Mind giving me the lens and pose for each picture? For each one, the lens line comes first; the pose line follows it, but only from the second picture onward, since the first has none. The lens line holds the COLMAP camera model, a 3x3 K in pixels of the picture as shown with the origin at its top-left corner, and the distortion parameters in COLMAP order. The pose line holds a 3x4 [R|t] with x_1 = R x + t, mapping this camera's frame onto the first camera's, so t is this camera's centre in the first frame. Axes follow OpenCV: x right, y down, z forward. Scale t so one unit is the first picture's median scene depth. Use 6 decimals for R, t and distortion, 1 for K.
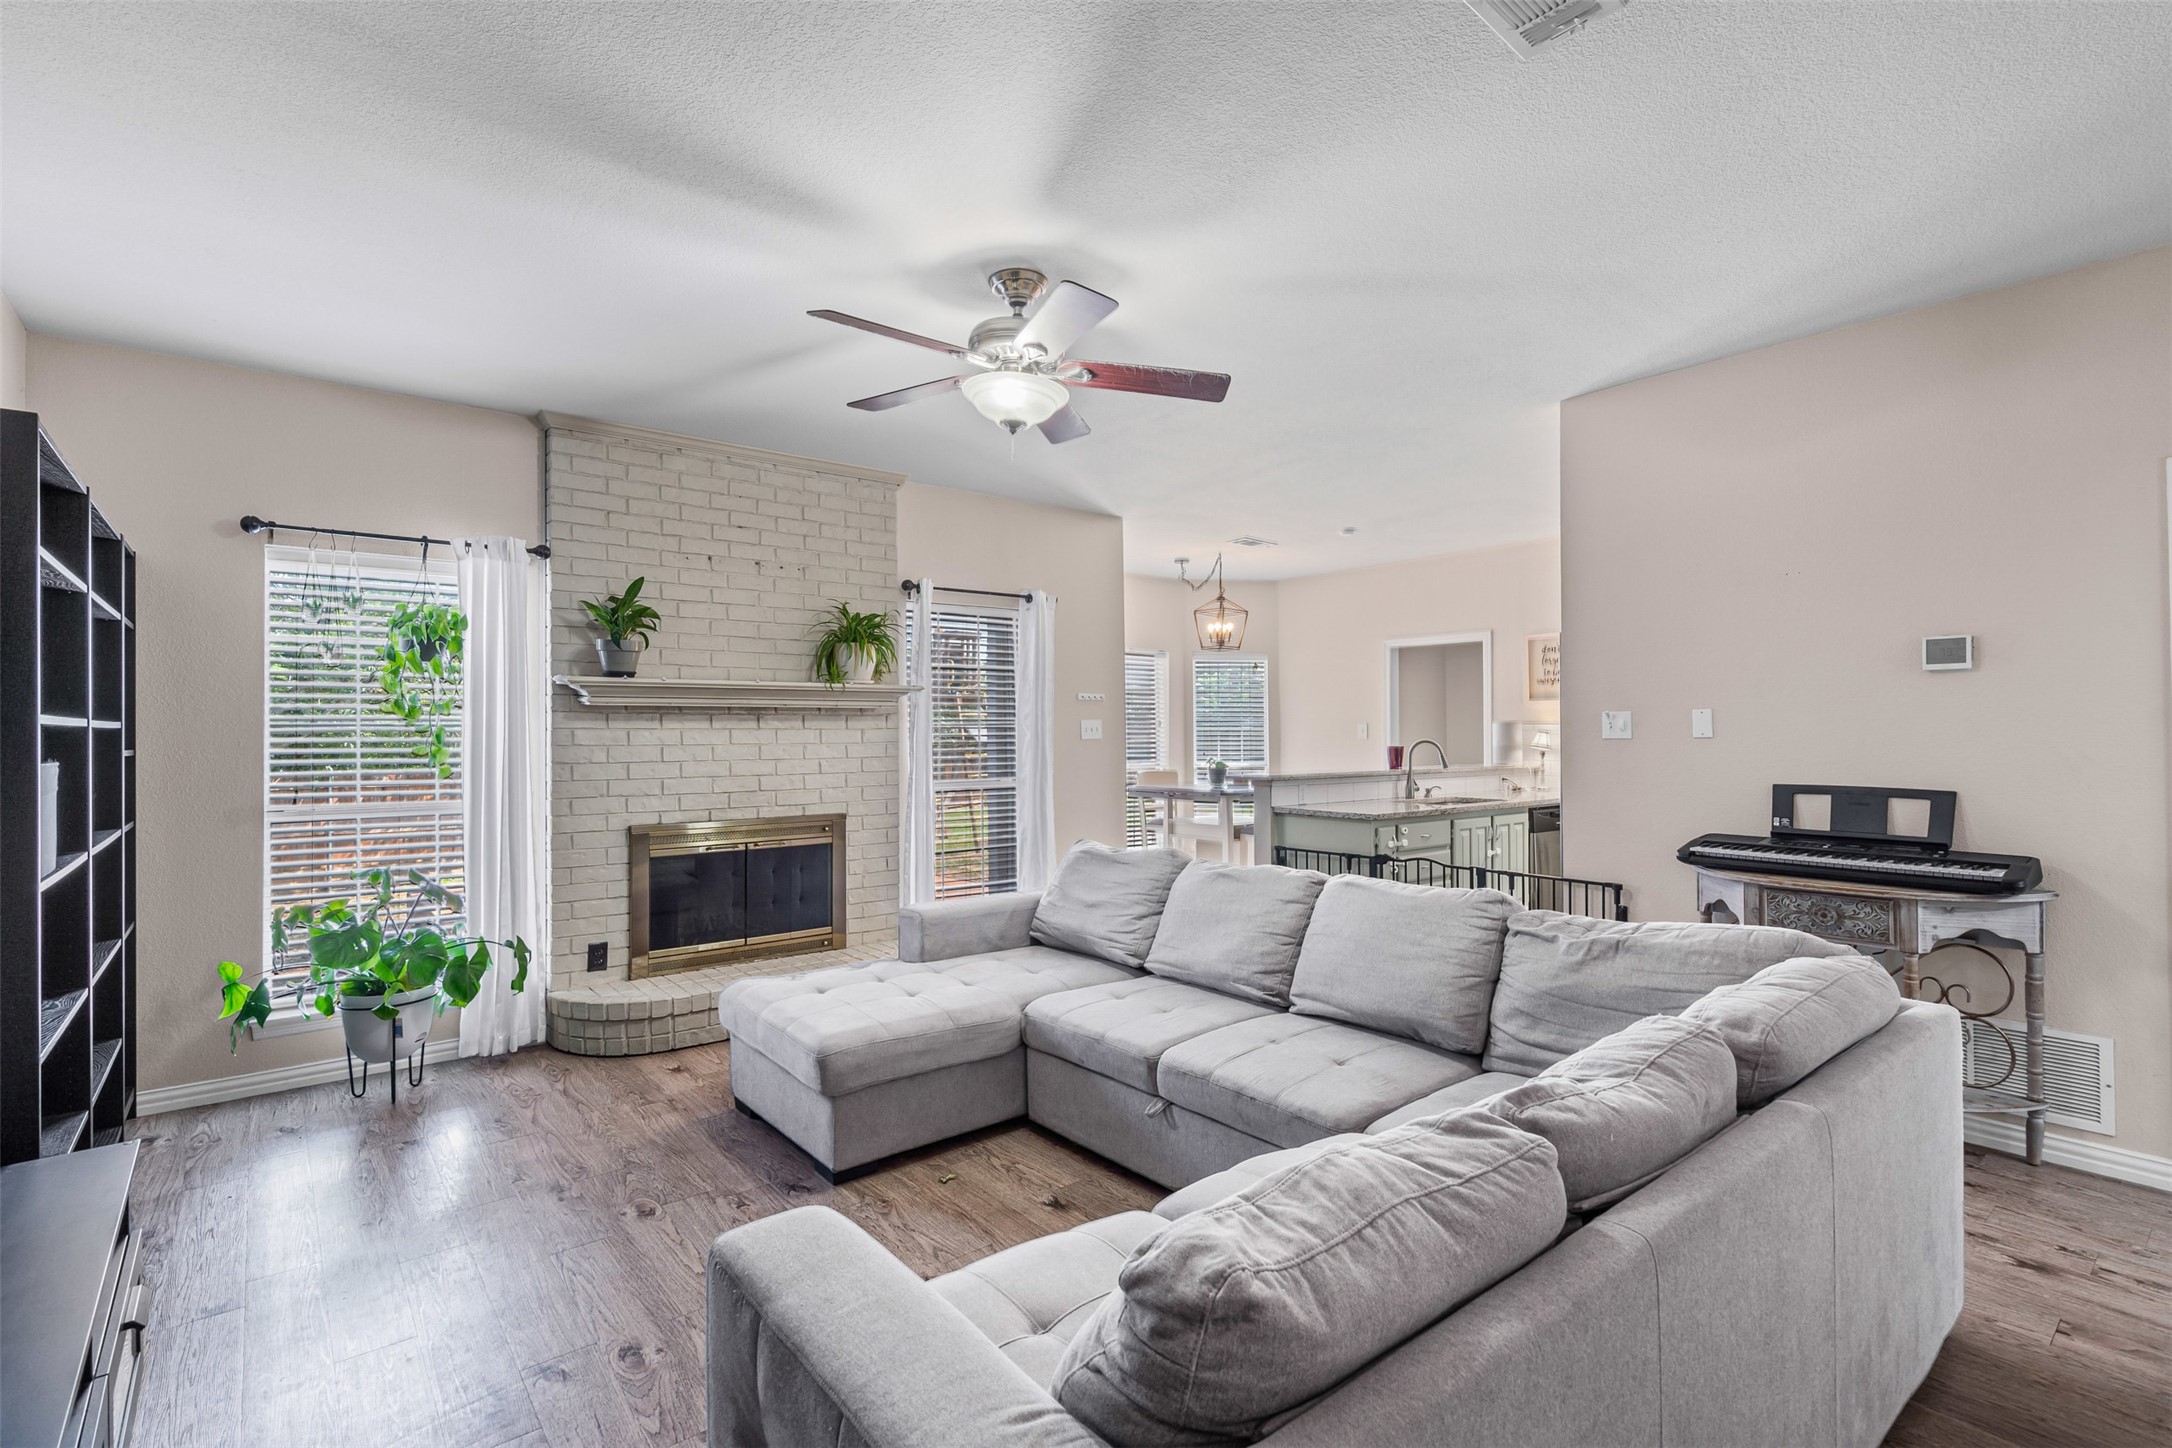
lens RADIAL K [[1005.8, 0, 1086.0], [0, 1005.8, 724.0], [0, 0, 1]] dist [-0.000214, 0.000117]
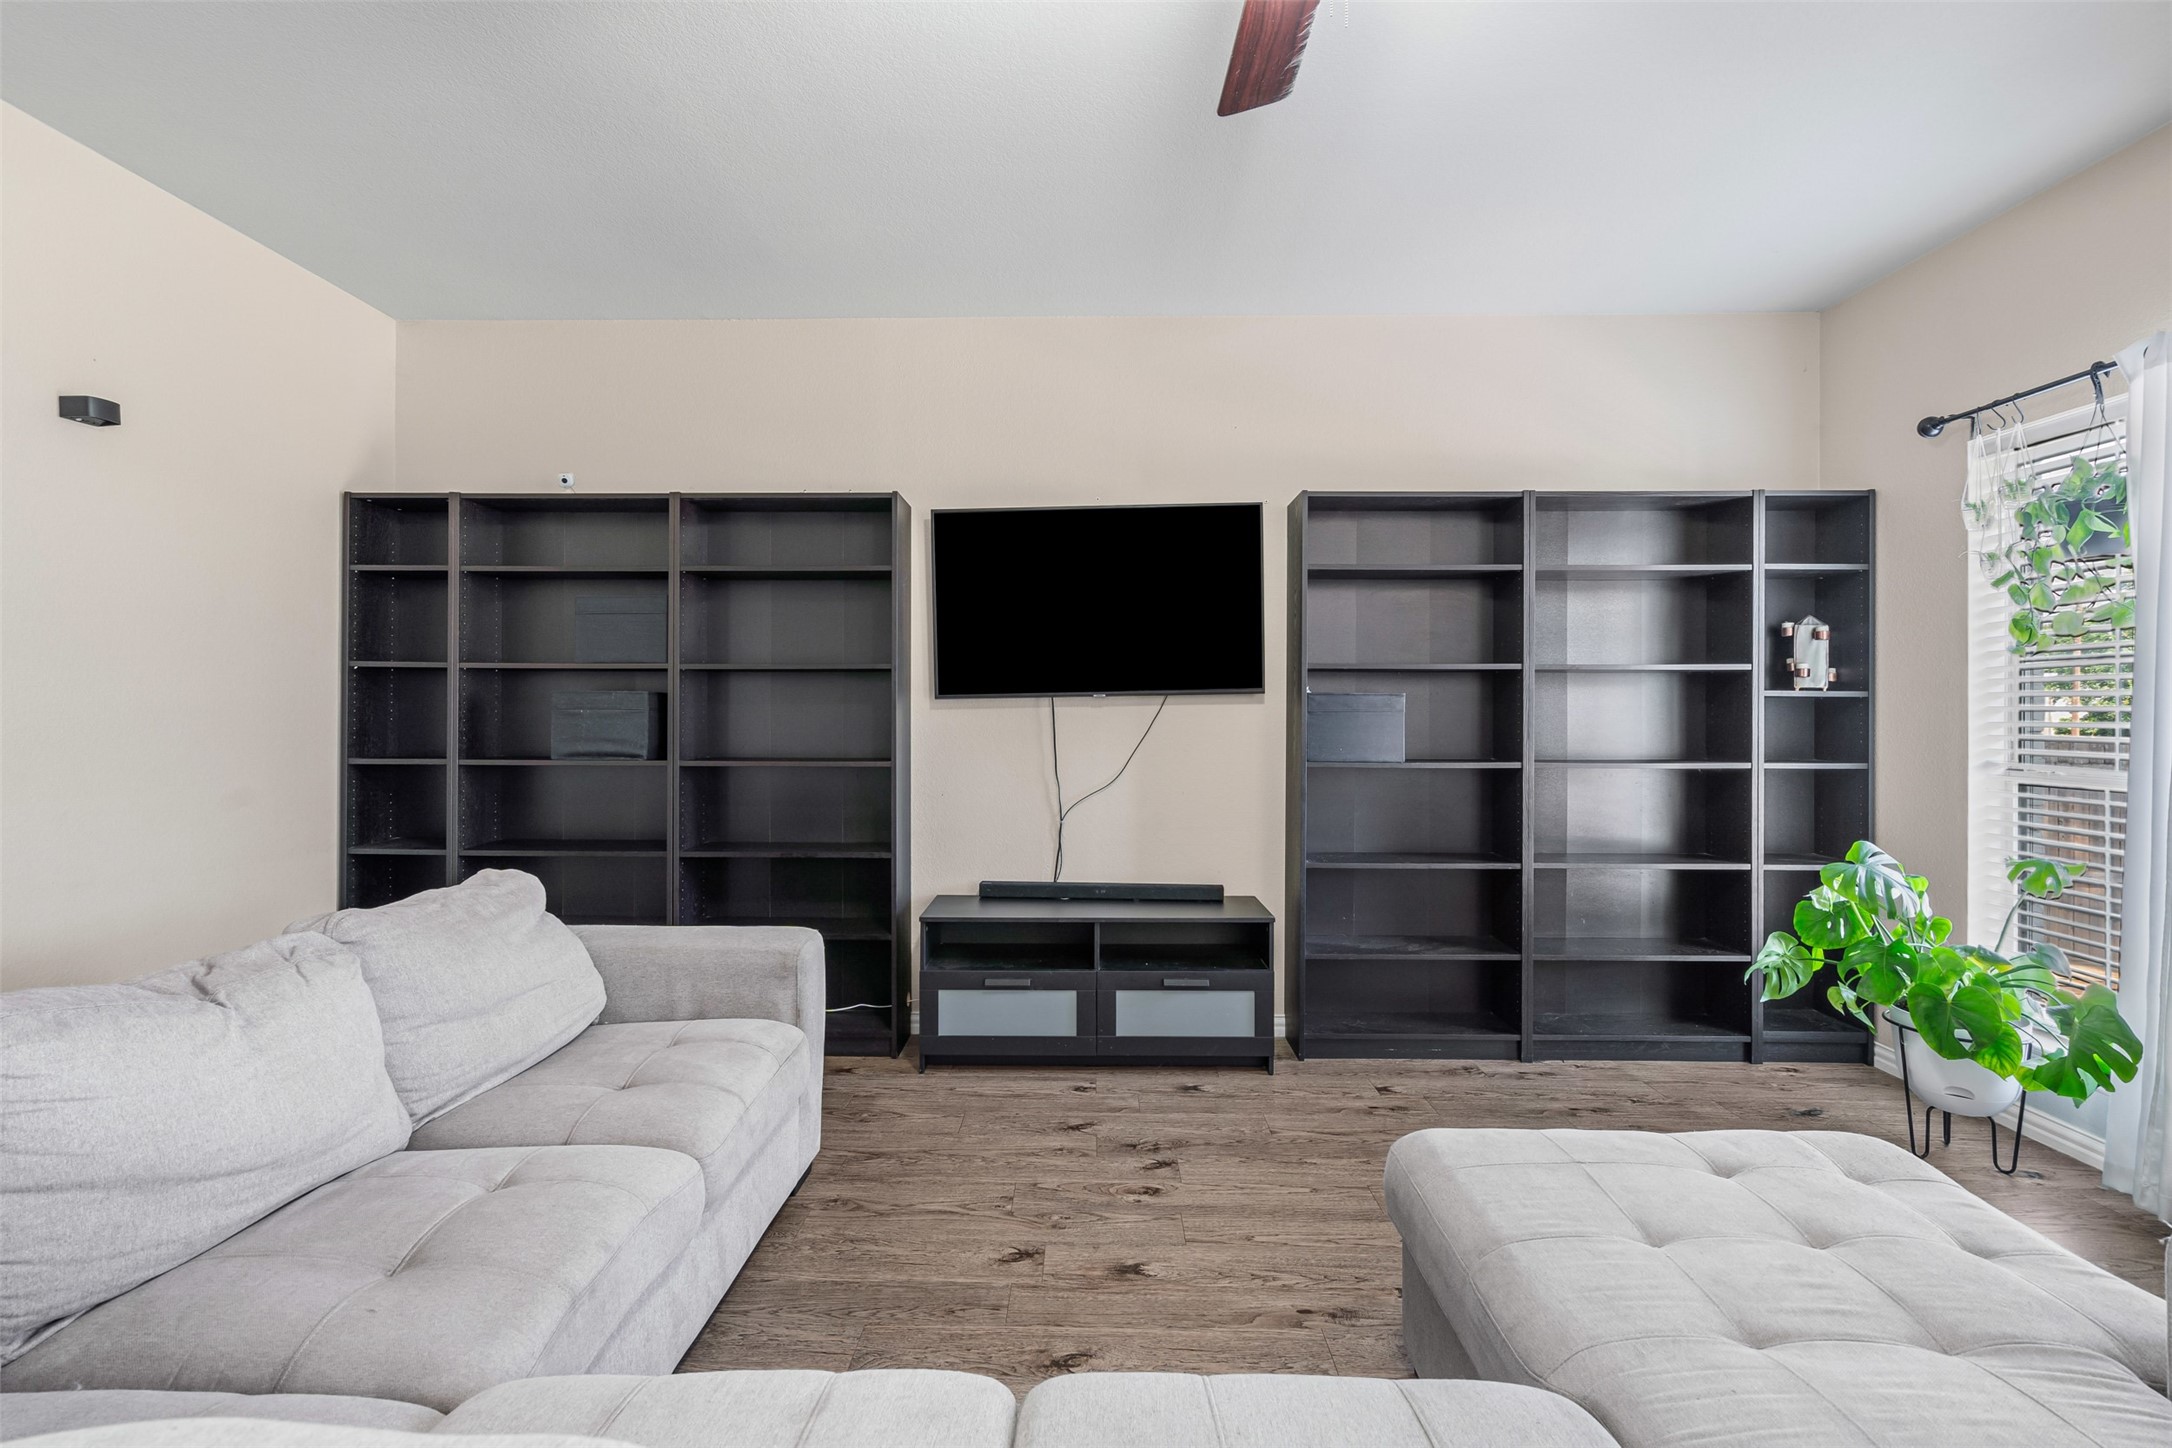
lens RADIAL K [[999.2, 0, 1076.5], [0, 999.2, 699.7], [0, 0, 1]] dist [-0.000663, 0.000149]
pose [[-0.648388, 0.000185, -0.761310, 0.234413], [0.006853, 0.999961, -0.005593, 0.027164], [0.761279, -0.008844, -0.648364, 0.810346]]
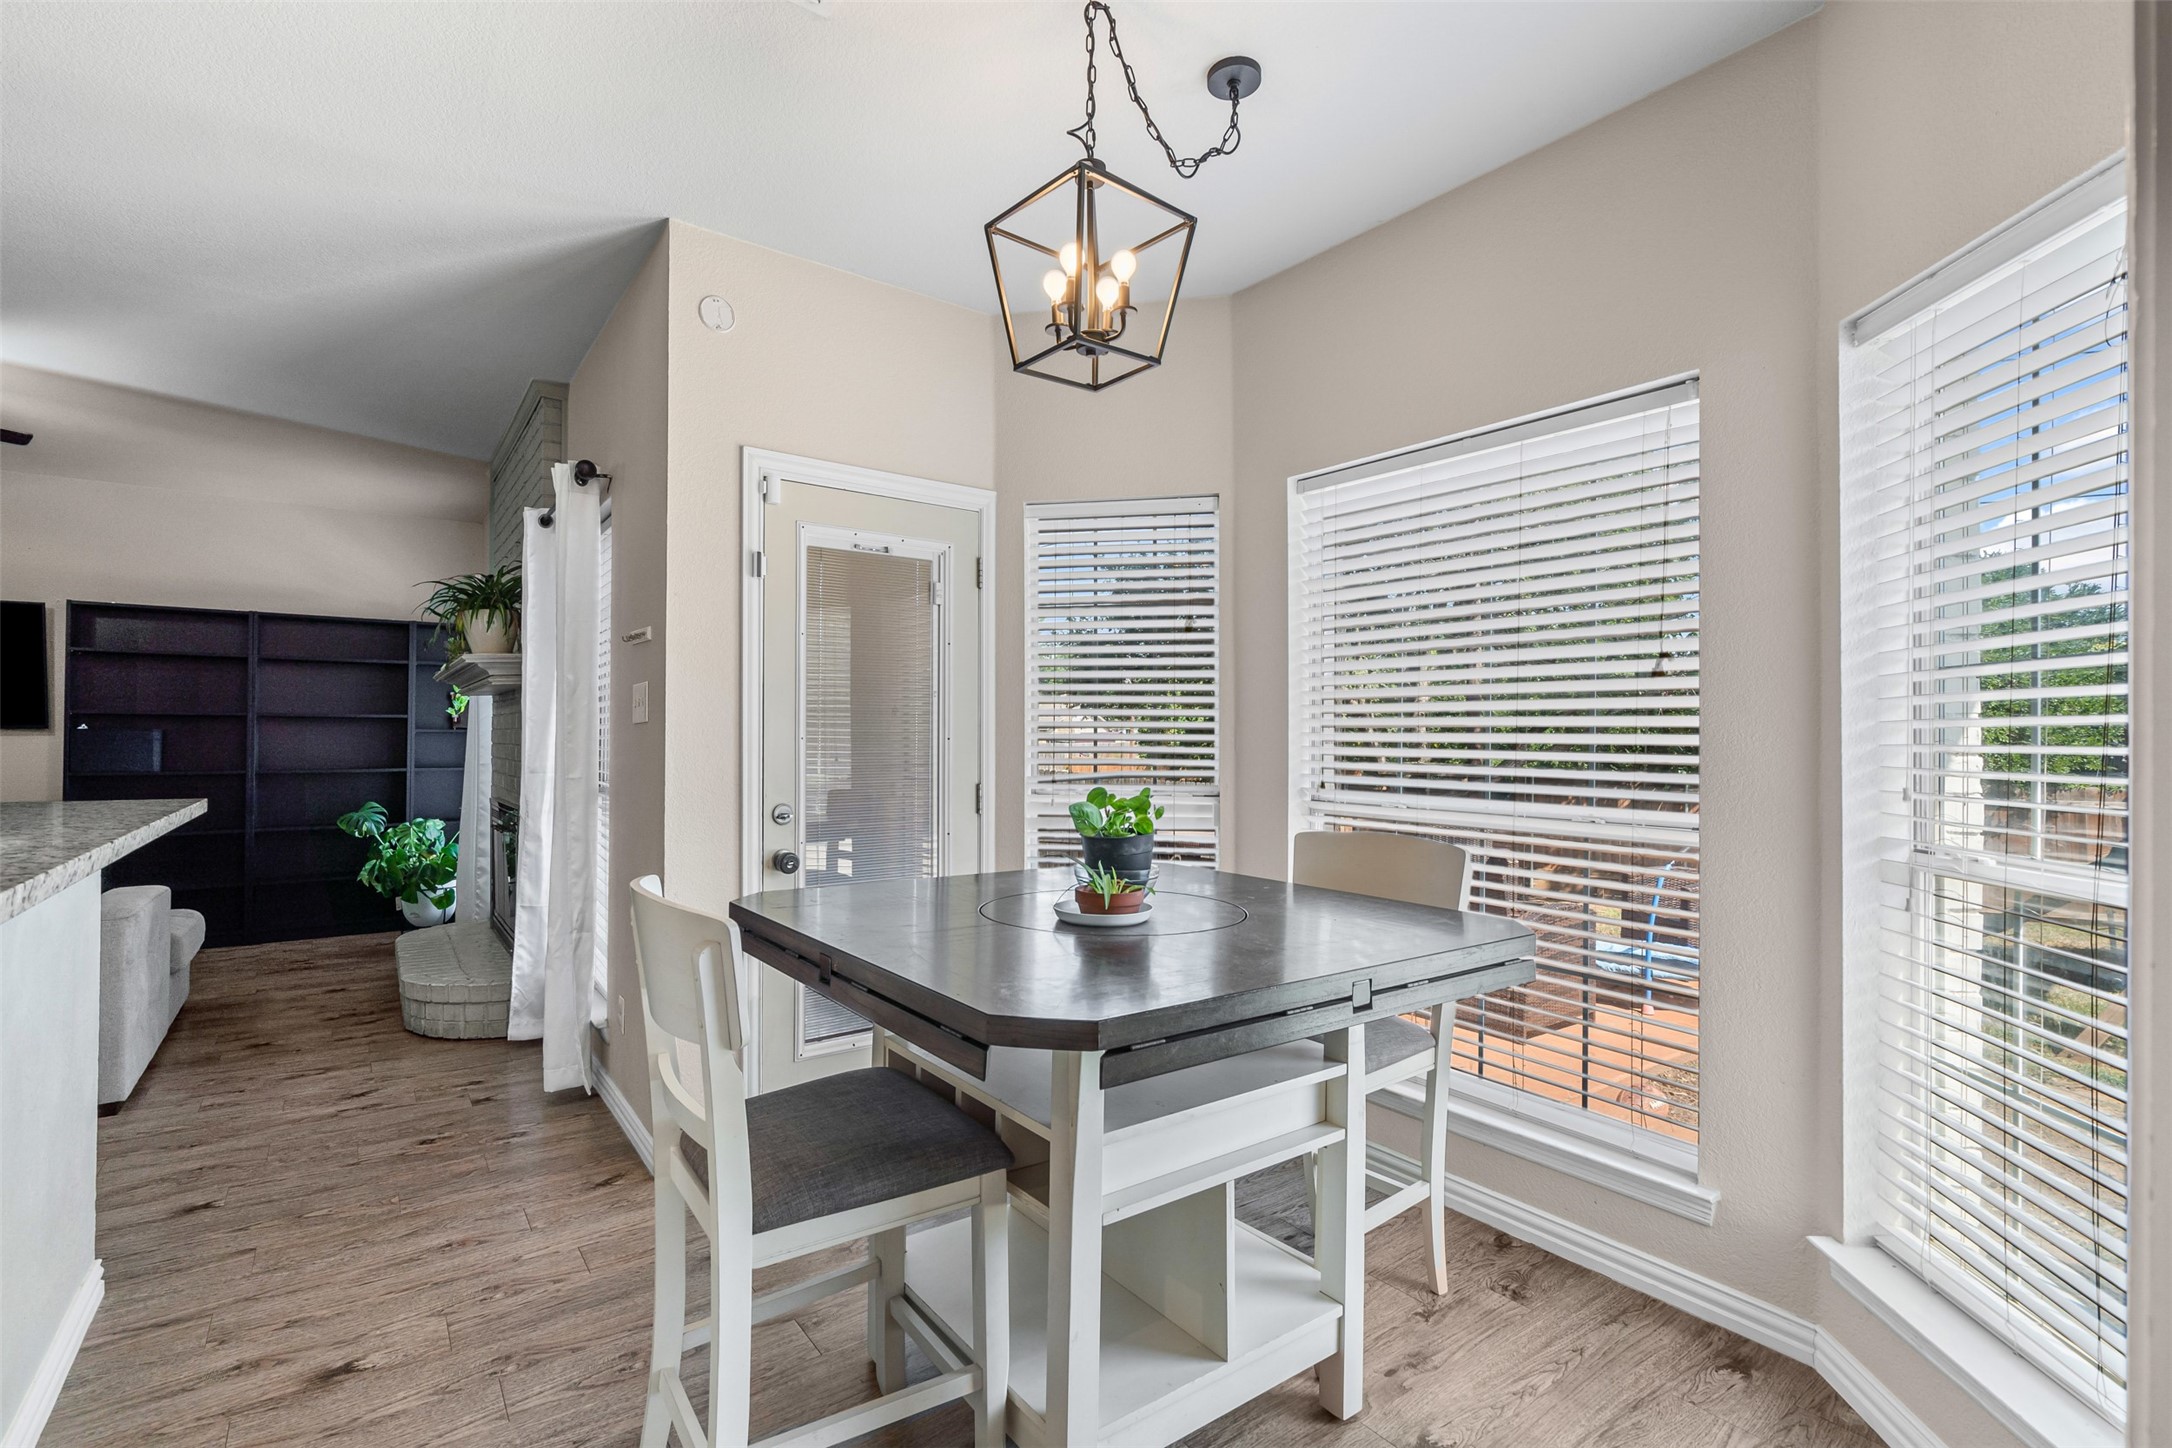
lens RADIAL K [[989.0, 0, 1073.8], [0, 989.0, 730.5], [0, 0, 1]] dist [-0.004584, -0.000629]
pose [[-0.056215, -0.003379, -0.998413, 0.654032], [0.004142, 0.999985, -0.003618, 0.030838], [0.998410, -0.004339, -0.056200, 1.724843]]
